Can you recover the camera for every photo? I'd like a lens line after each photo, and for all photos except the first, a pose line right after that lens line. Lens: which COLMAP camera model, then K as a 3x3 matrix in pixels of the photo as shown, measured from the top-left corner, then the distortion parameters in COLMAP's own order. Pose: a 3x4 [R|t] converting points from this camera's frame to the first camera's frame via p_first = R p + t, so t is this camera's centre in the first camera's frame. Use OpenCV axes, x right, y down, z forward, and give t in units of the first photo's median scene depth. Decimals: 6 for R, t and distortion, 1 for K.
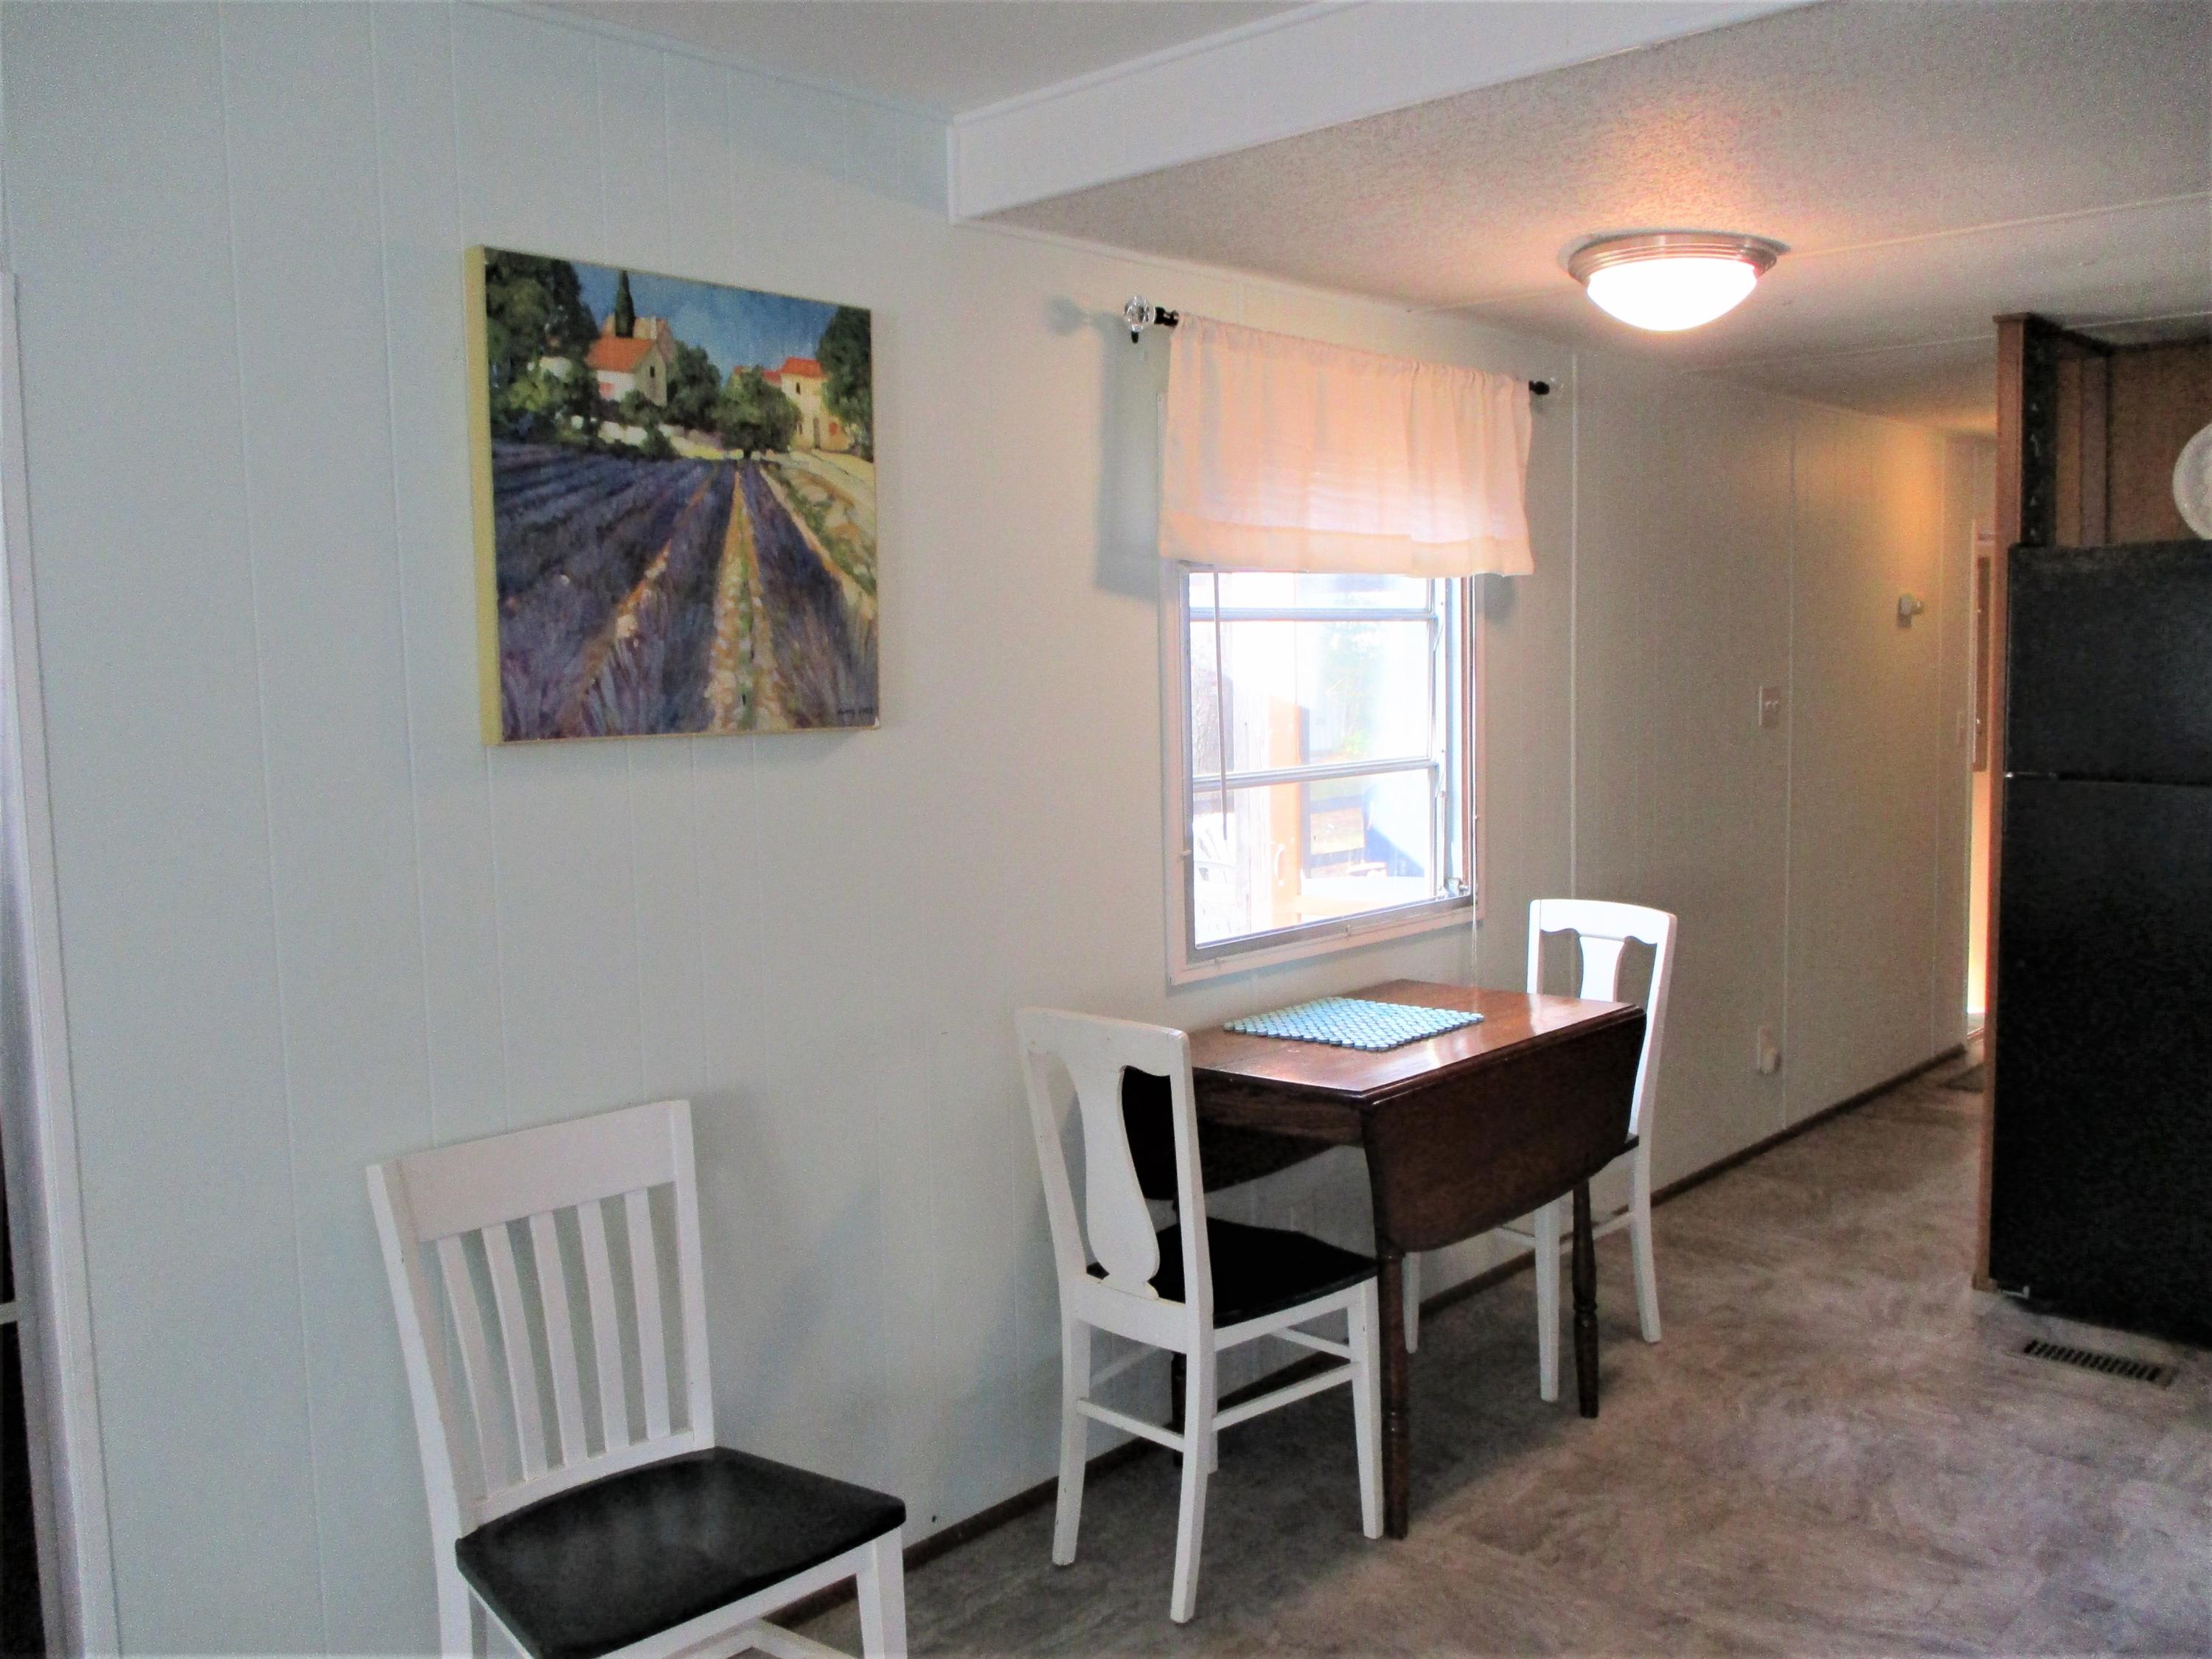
lens RADIAL K [[1840.2, 0, 1101.9], [0, 1840.2, 810.1], [0, 0, 1]] dist [-0.040783, 0.003440]
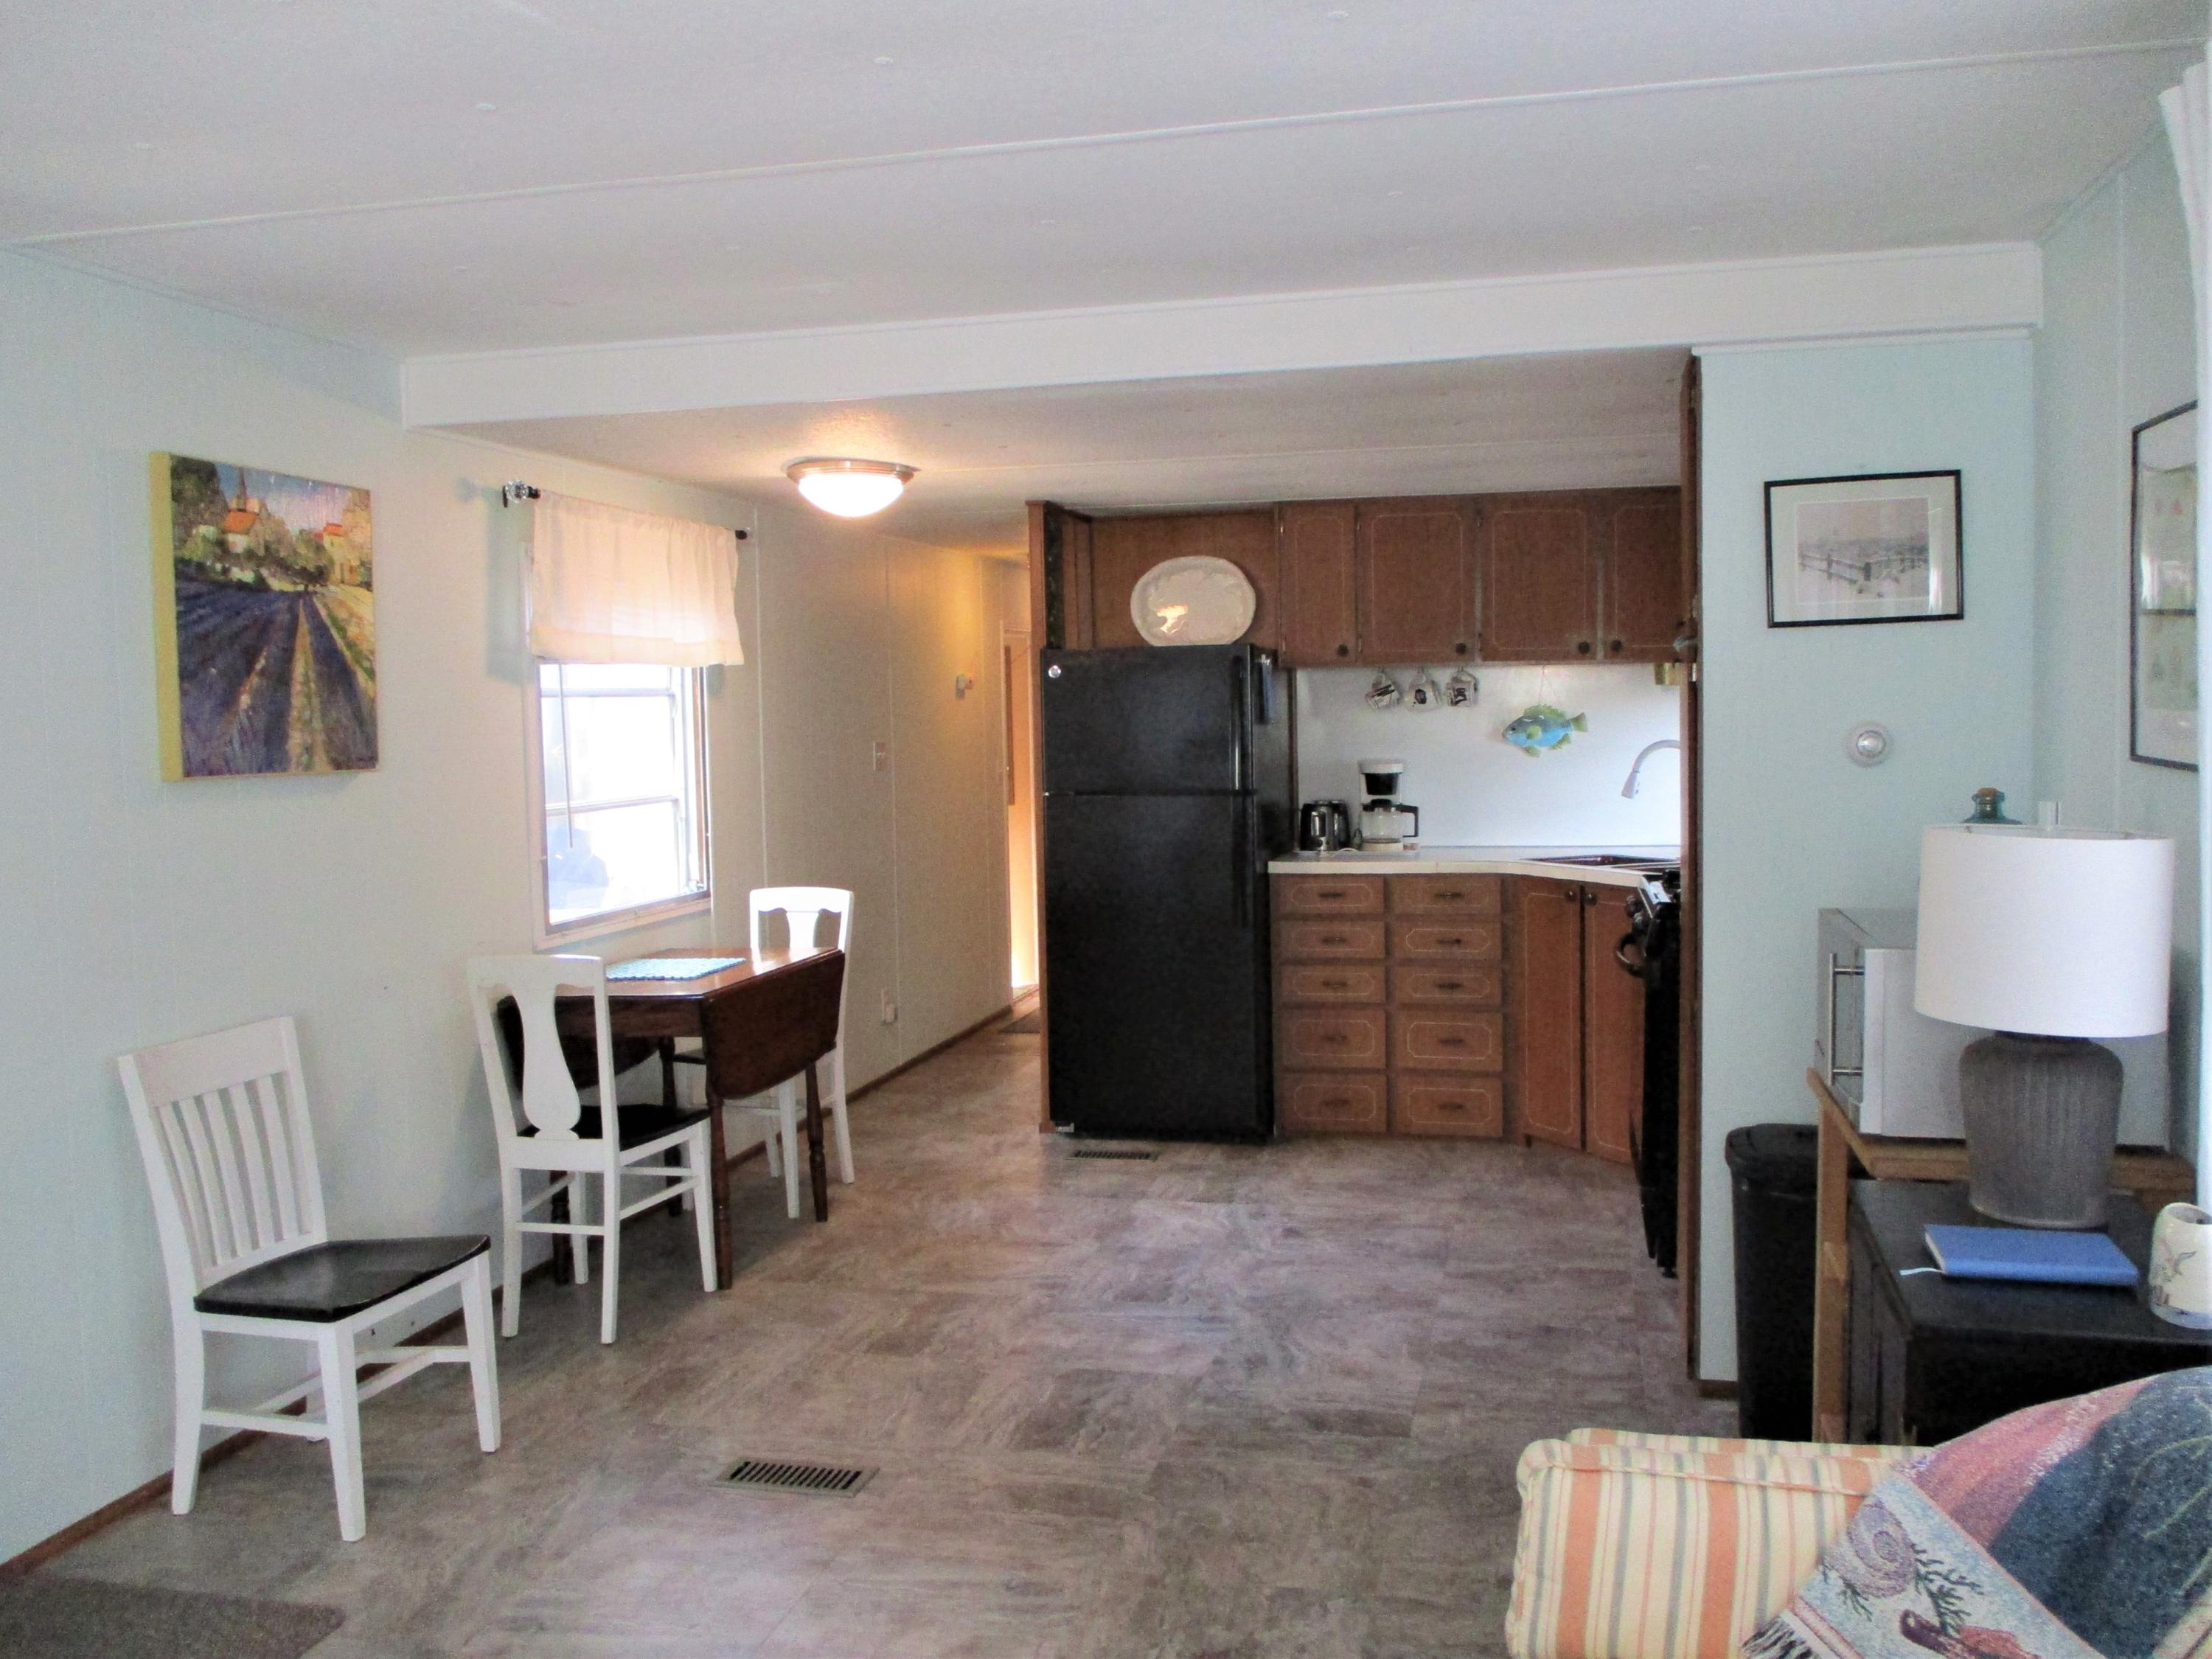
lens RADIAL K [[1840.2, 0, 1101.9], [0, 1840.2, 810.1], [0, 0, 1]] dist [-0.040783, 0.003440]
pose [[0.870029, -0.026461, 0.492289, -0.315316], [0.044467, 0.998700, -0.024907, 0.046470], [-0.490991, 0.043560, 0.870075, -0.524490]]
